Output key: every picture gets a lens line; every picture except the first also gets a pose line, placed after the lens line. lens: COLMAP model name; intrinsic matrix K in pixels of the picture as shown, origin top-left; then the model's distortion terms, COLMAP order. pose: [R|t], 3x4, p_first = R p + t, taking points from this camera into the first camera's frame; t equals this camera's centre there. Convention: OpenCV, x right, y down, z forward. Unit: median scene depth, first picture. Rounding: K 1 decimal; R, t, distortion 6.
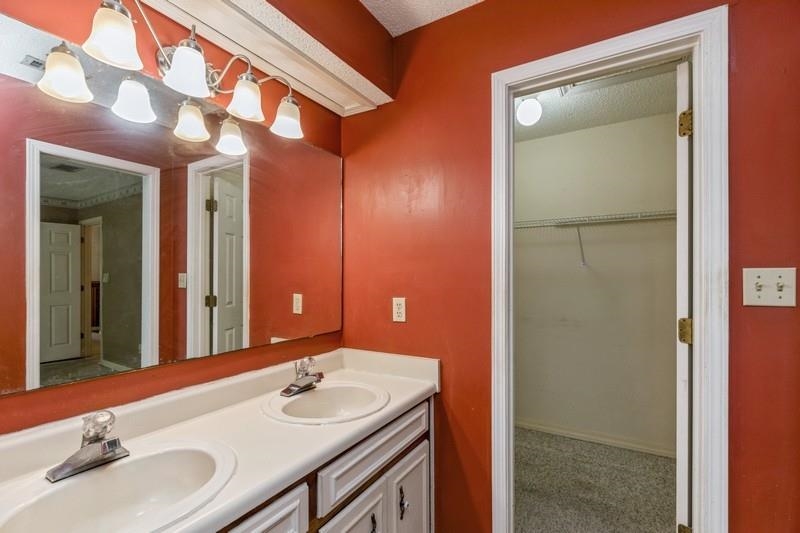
lens RADIAL K [[364.5, 0, 405.2], [0, 364.5, 272.8], [0, 0, 1]] dist [0.004410, -0.001000]
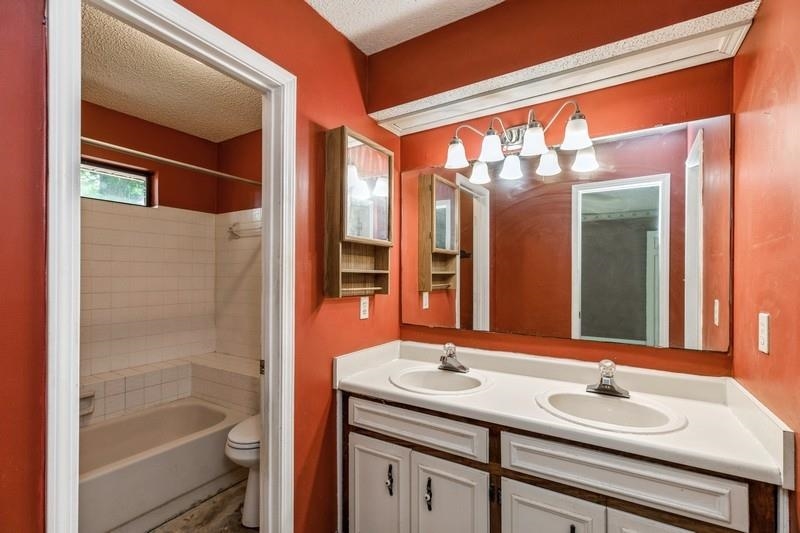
lens RADIAL K [[364.5, 0, 405.0], [0, 364.5, 270.5], [0, 0, 1]] dist [0.004410, -0.001000]
pose [[-0.011431, -0.015883, -0.999809, 0.768285], [0.002777, 0.999869, -0.015916, 0.005022], [0.999931, -0.002959, -0.011385, 0.496675]]
